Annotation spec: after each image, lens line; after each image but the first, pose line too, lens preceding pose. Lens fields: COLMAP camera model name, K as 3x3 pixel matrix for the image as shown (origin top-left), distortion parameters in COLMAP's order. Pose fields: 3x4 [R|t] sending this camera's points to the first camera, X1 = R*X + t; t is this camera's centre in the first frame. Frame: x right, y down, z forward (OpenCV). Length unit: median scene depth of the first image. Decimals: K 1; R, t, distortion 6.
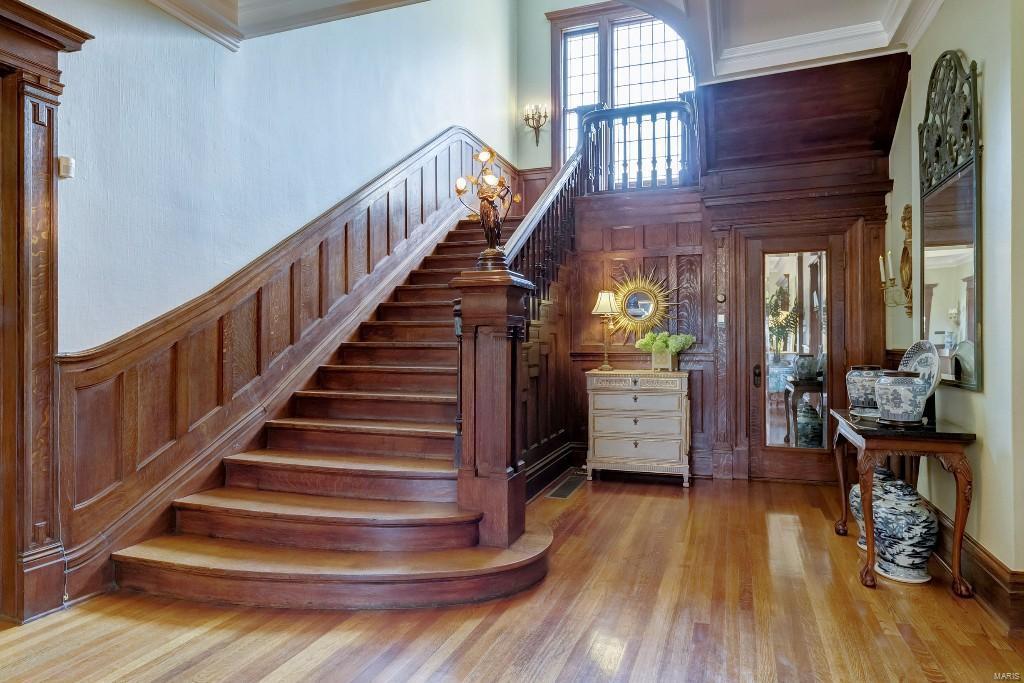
lens RADIAL K [[615.0, 0, 515.1], [0, 615.0, 338.4], [0, 0, 1]] dist [0.002685, 0.000117]
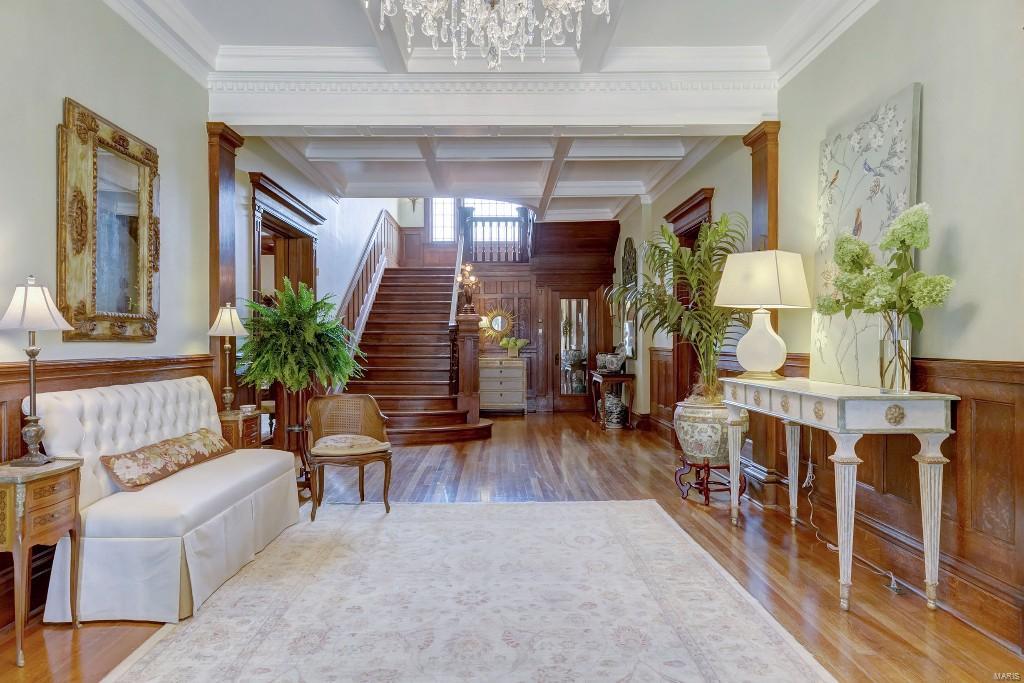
lens RADIAL K [[615.0, 0, 510.1], [0, 615.0, 342.2], [0, 0, 1]] dist [0.002685, 0.000117]
pose [[0.938497, 0.000614, 0.345288, -0.469810], [-0.001968, 0.999992, 0.003572, -0.002764], [-0.345283, -0.004032, 0.938490, -0.879464]]
